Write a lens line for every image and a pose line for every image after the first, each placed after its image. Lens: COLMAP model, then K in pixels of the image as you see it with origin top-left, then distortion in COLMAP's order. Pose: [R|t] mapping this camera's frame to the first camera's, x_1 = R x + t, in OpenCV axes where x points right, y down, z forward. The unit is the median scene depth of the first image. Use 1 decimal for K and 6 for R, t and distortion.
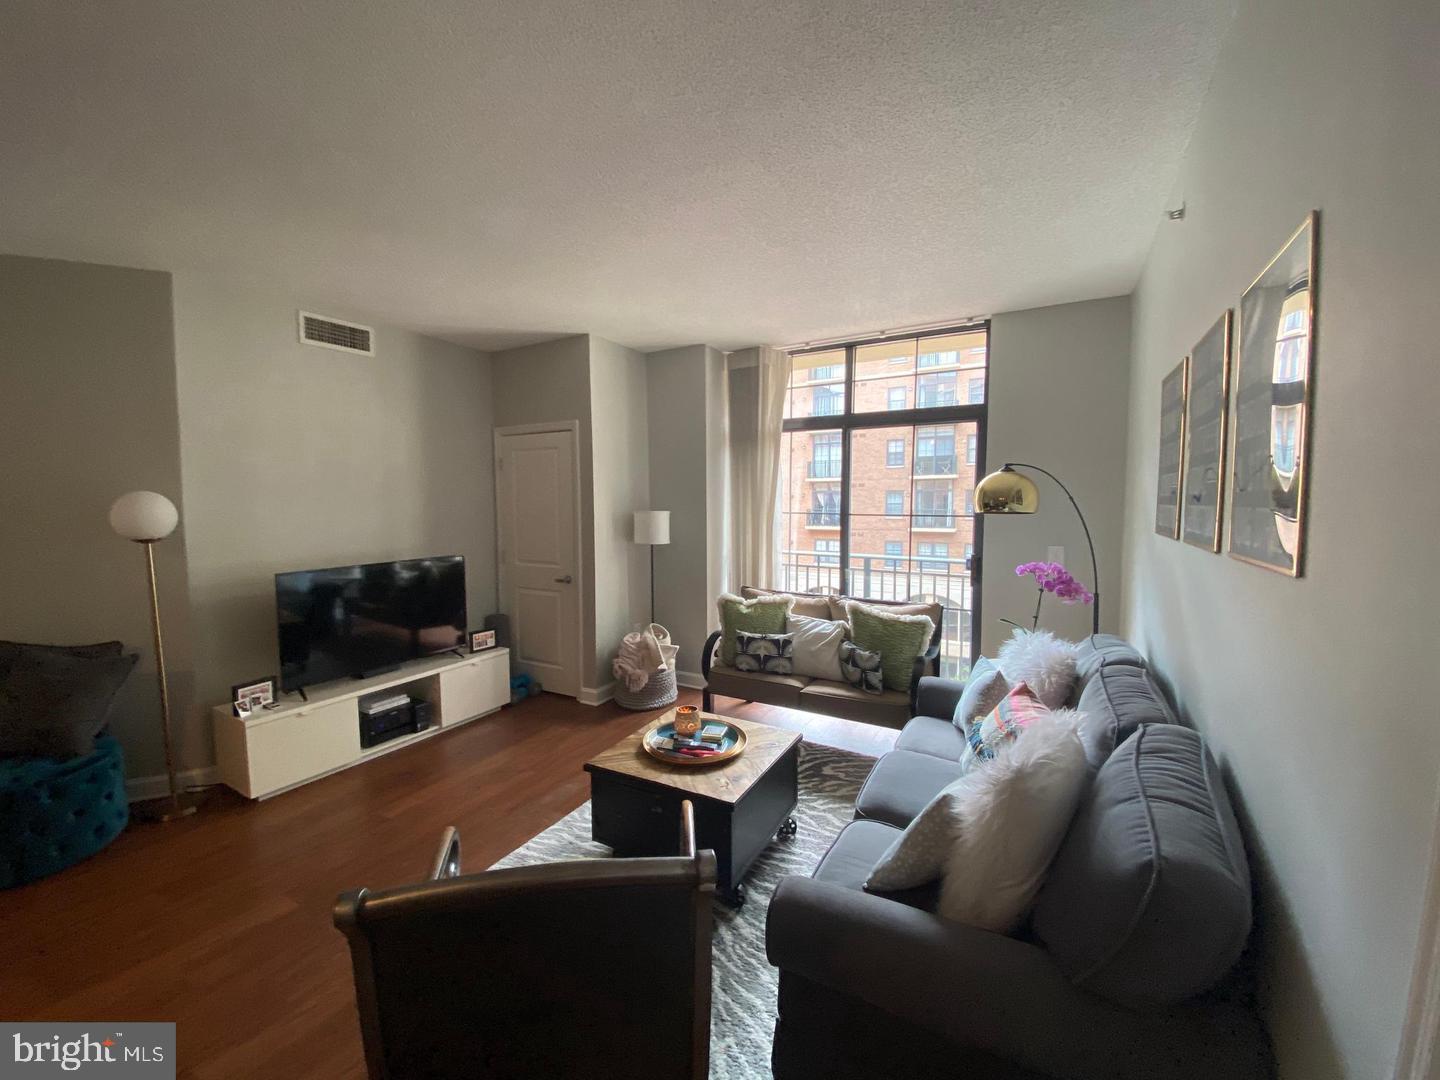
lens RADIAL K [[571.6, 0, 718.6], [0, 571.6, 540.1], [0, 0, 1]] dist [-0.022211, -0.000988]
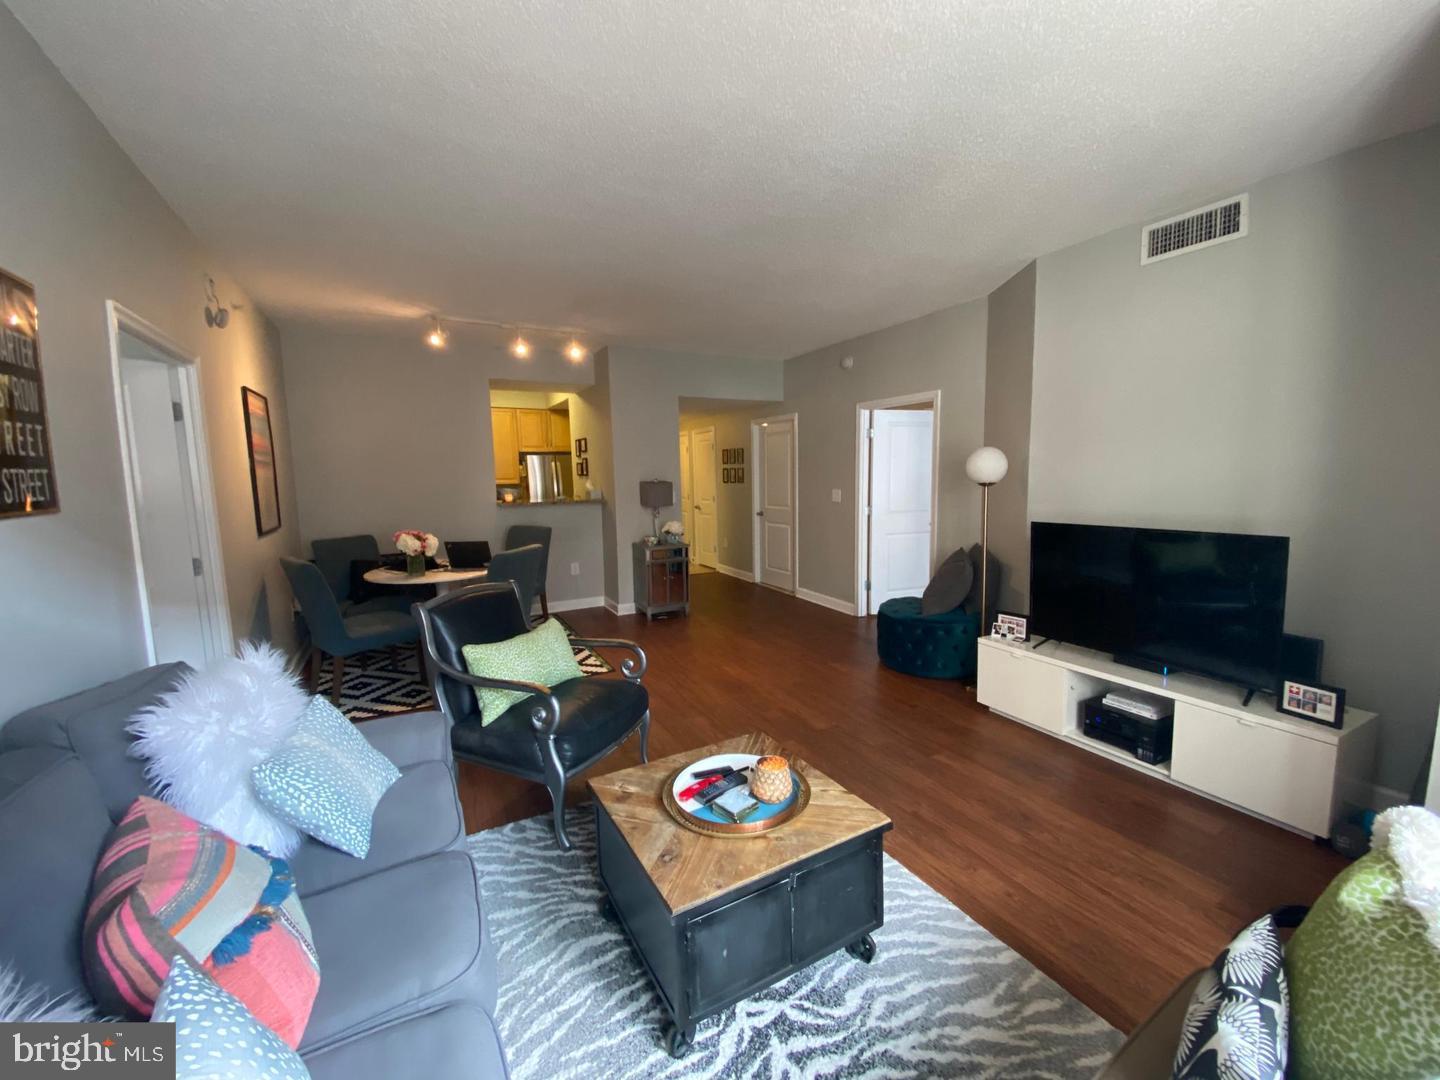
lens RADIAL K [[571.6, 0, 718.7], [0, 571.6, 540.0], [0, 0, 1]] dist [-0.022211, -0.000988]
pose [[-0.525184, 0.117203, -0.842879, 0.369650], [-0.034629, 0.986707, 0.158780, -0.047331], [0.850284, 0.112577, -0.514144, 0.916151]]
